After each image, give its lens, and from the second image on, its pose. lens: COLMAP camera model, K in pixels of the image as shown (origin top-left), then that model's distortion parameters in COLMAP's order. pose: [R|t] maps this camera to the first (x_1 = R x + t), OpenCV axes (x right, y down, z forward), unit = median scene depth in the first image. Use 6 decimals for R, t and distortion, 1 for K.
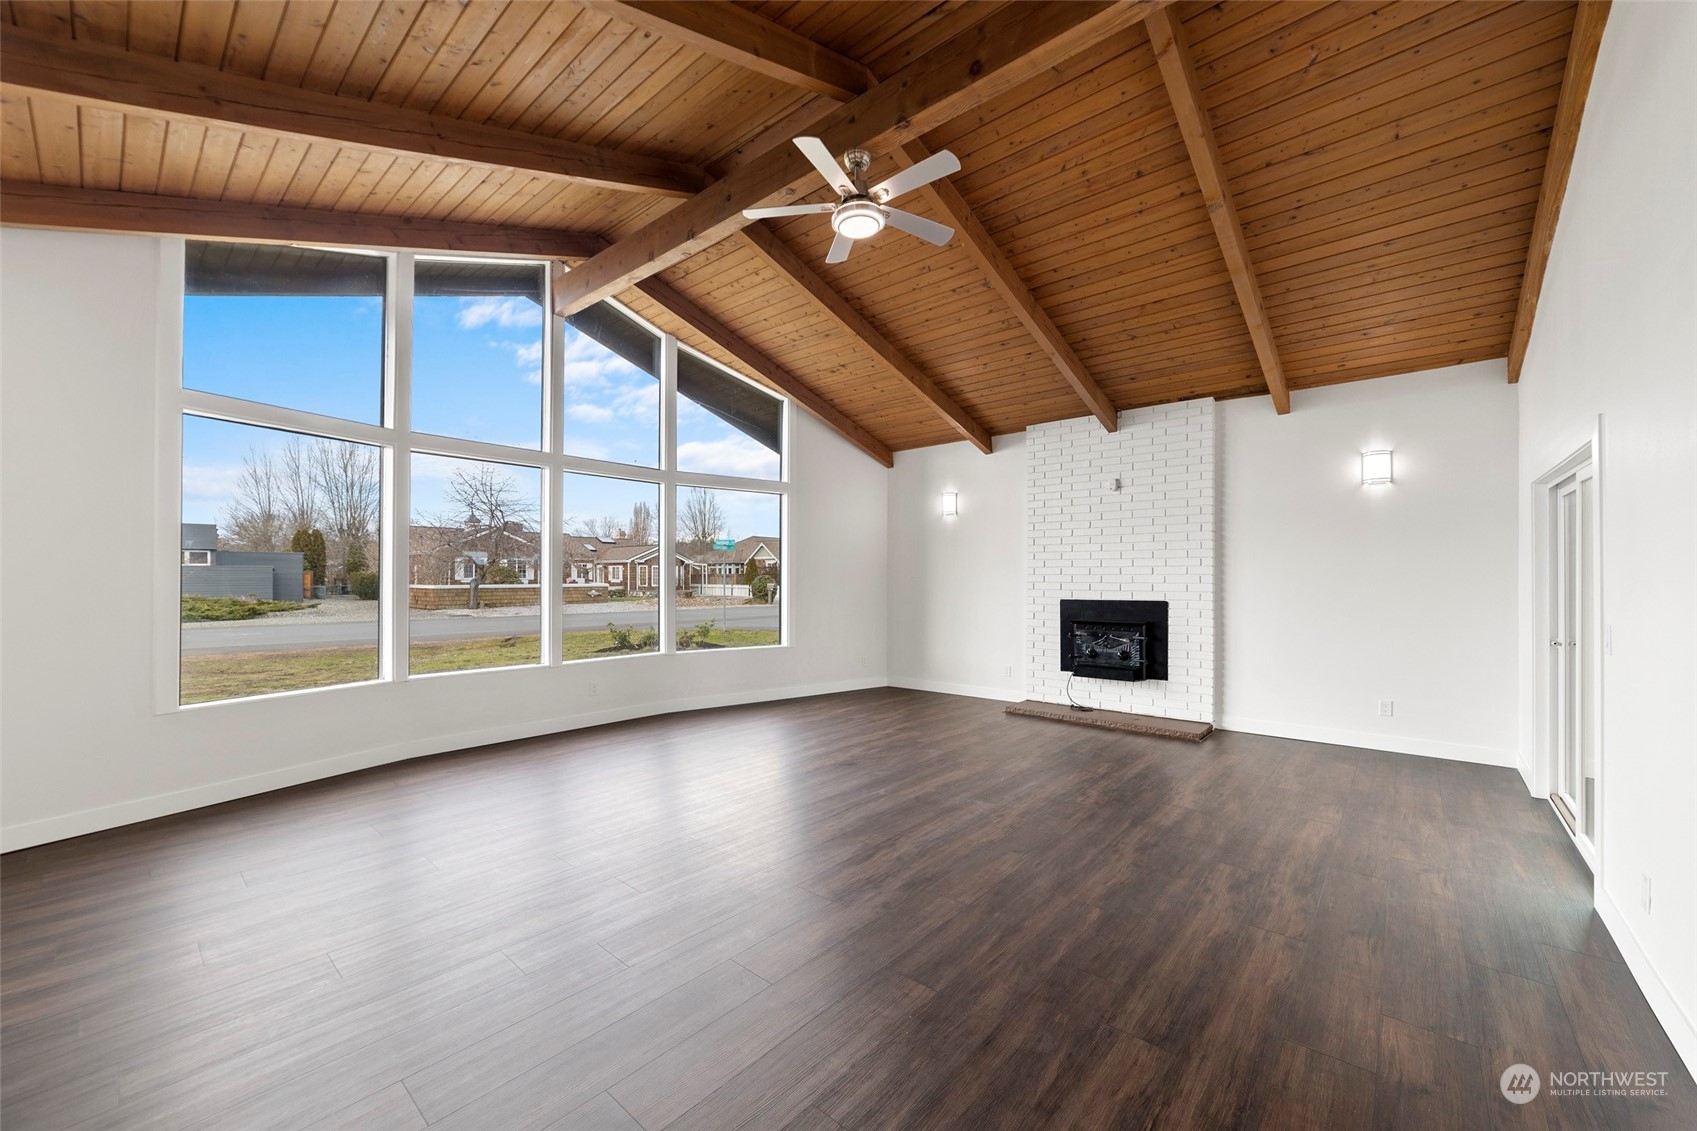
lens RADIAL K [[658.7, 0, 853.2], [0, 658.7, 584.8], [0, 0, 1]] dist [-0.025944, 0.009774]
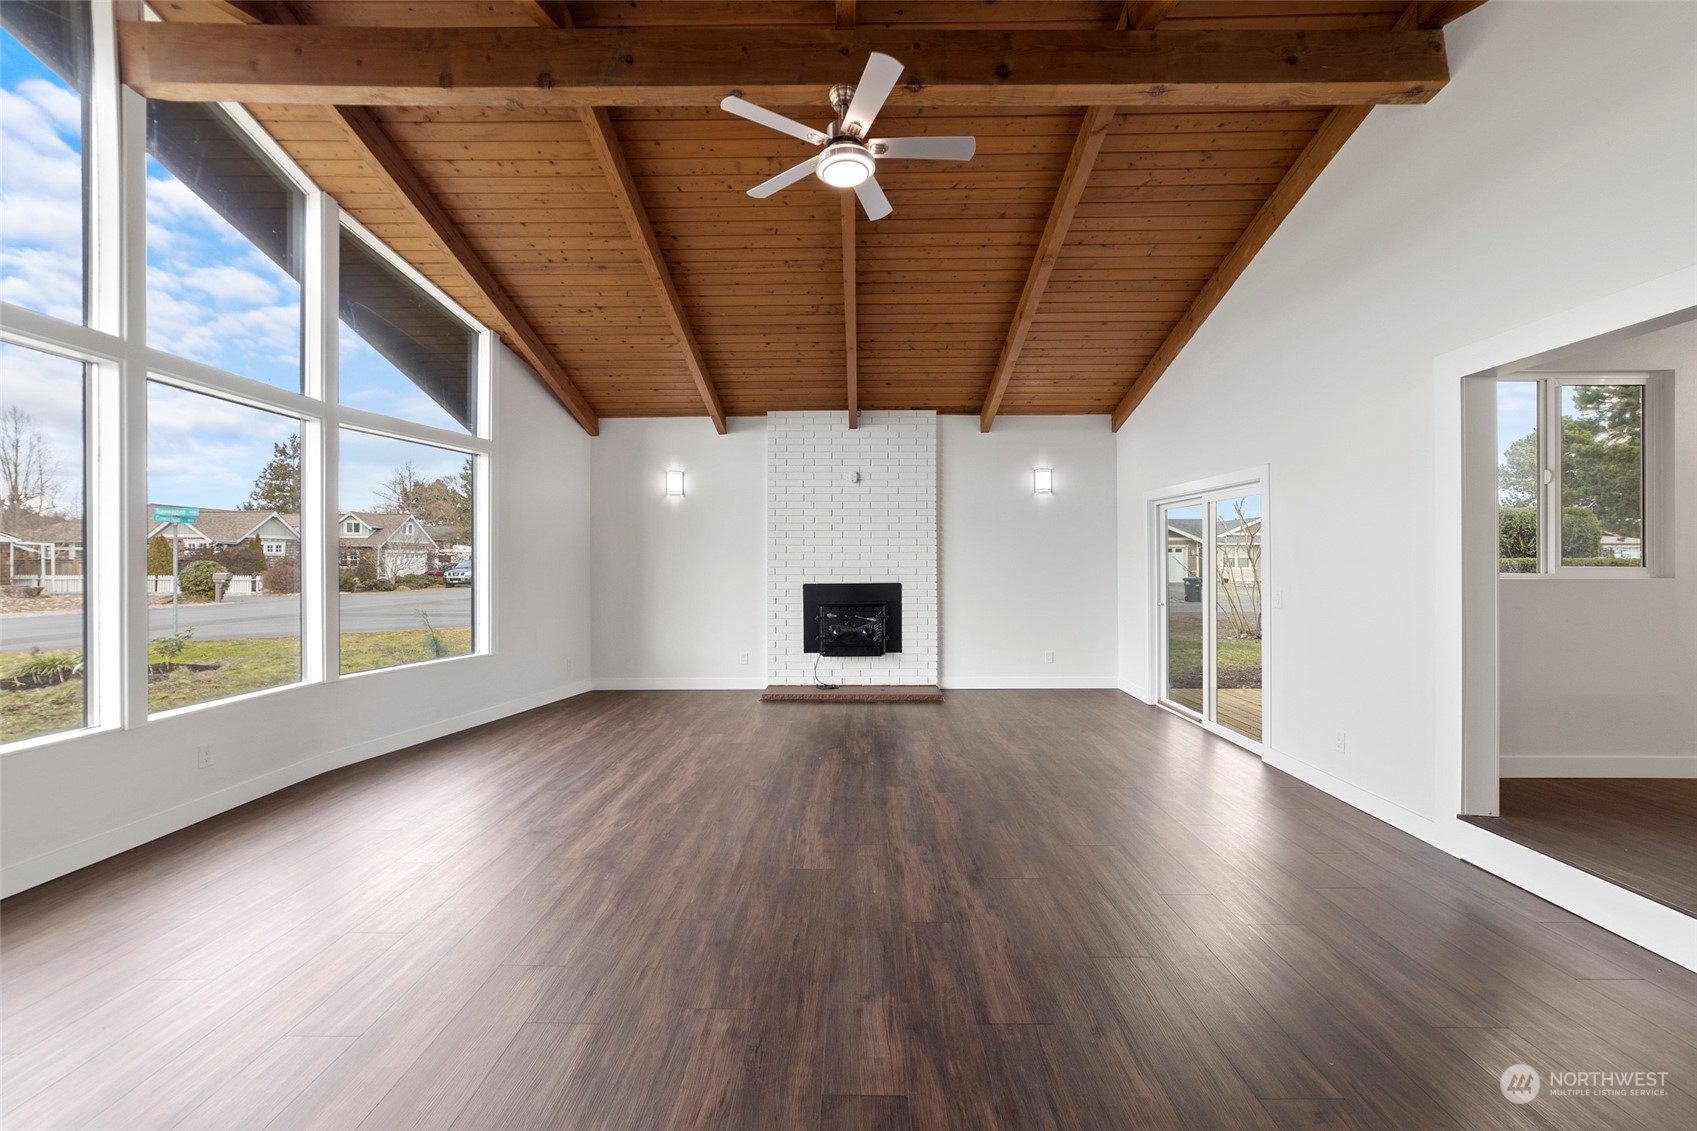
lens RADIAL K [[655.0, 0, 854.4], [0, 655.0, 566.7], [0, 0, 1]] dist [-0.026576, 0.010090]
pose [[0.761512, -0.007962, 0.648102, -0.318584], [0.010837, 0.999941, -0.000449, -0.003797], [-0.648060, 0.007366, 0.761553, 0.179369]]
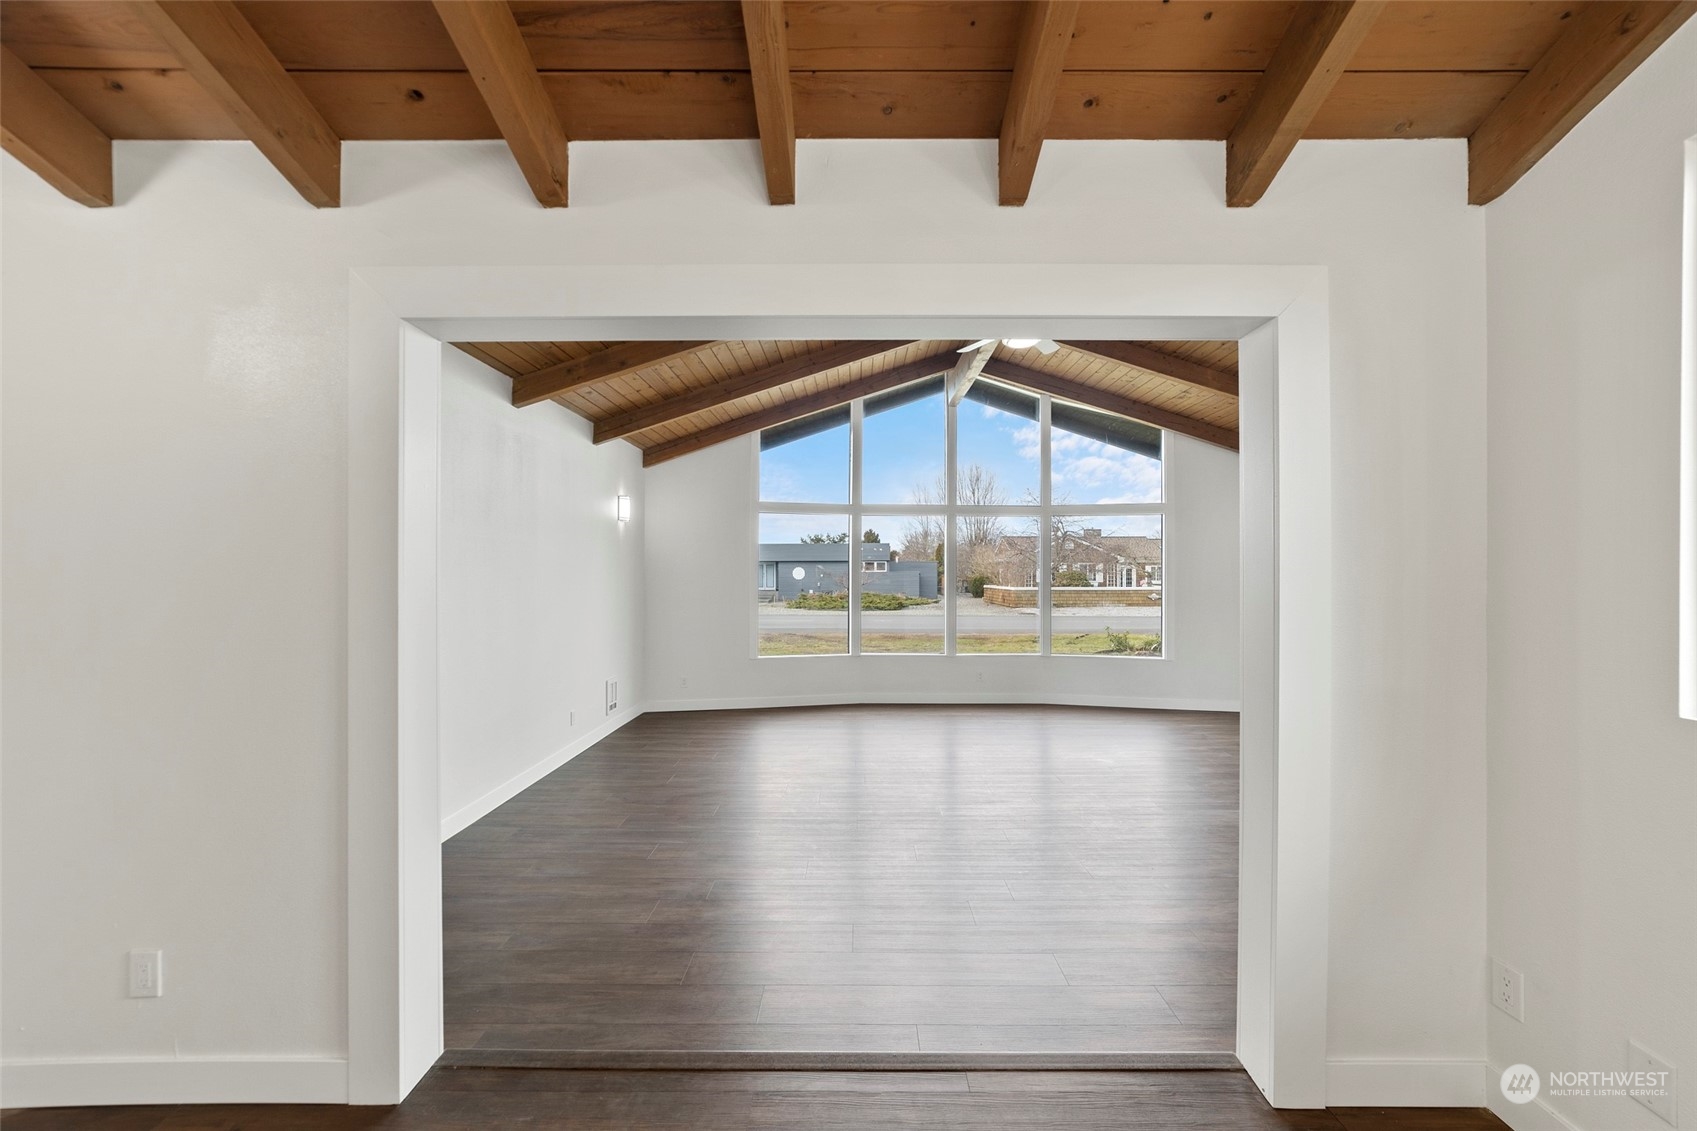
lens RADIAL K [[661.5, 0, 848.5], [0, 661.5, 565.5], [0, 0, 1]] dist [-0.000957, 0.009483]
pose [[0.643887, -0.014127, -0.764990, 0.455467], [-0.008689, 0.999630, -0.025774, -0.027627], [0.765071, 0.023243, 0.643526, -0.079457]]
